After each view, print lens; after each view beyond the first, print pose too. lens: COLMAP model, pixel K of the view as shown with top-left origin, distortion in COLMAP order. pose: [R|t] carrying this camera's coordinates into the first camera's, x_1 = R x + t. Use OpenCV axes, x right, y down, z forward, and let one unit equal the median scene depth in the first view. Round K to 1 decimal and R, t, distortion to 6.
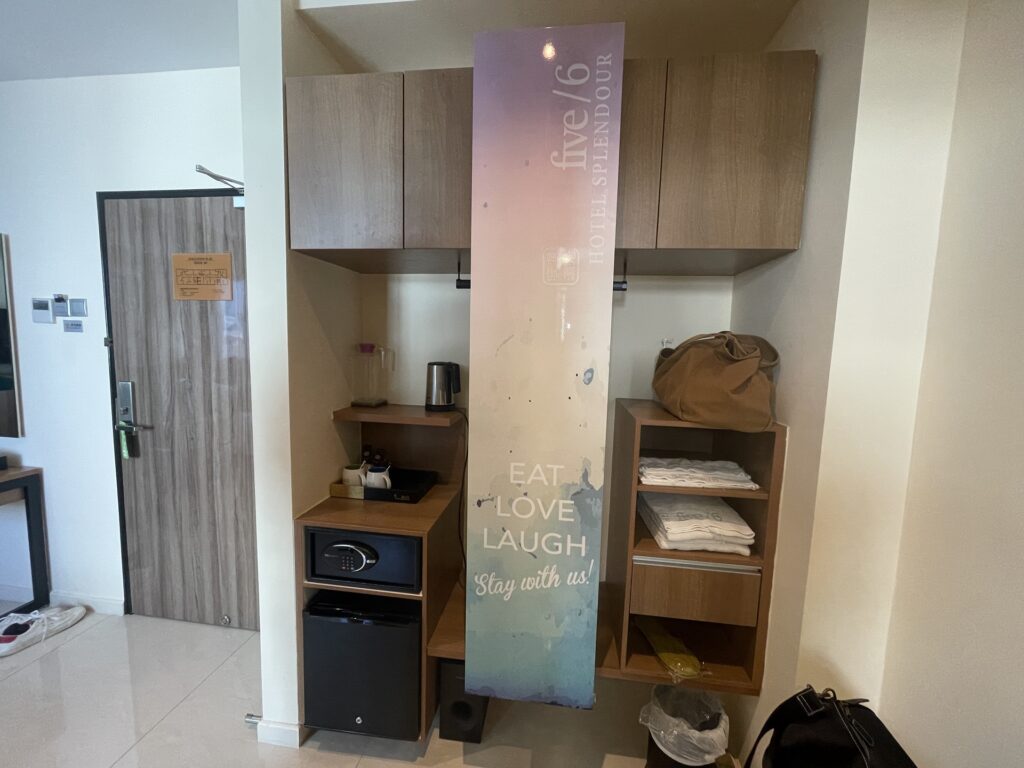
lens RADIAL K [[409.1, 0, 510.9], [0, 409.1, 381.0], [0, 0, 1]] dist [0.000280, -0.000016]
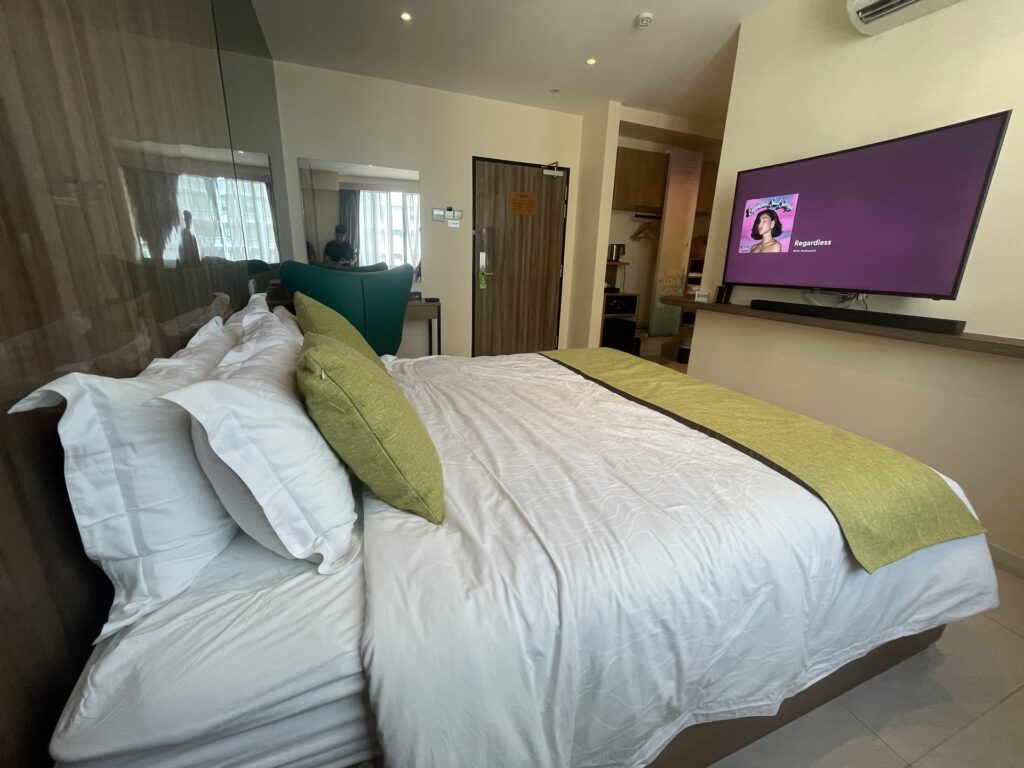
lens RADIAL K [[409.1, 0, 514.3], [0, 409.1, 382.8], [0, 0, 1]] dist [0.000280, -0.000016]
pose [[0.873020, -0.135046, 0.468613, -1.981991], [0.041217, 0.977889, 0.205023, 0.247504], [-0.485939, -0.159675, 0.859283, -1.077169]]
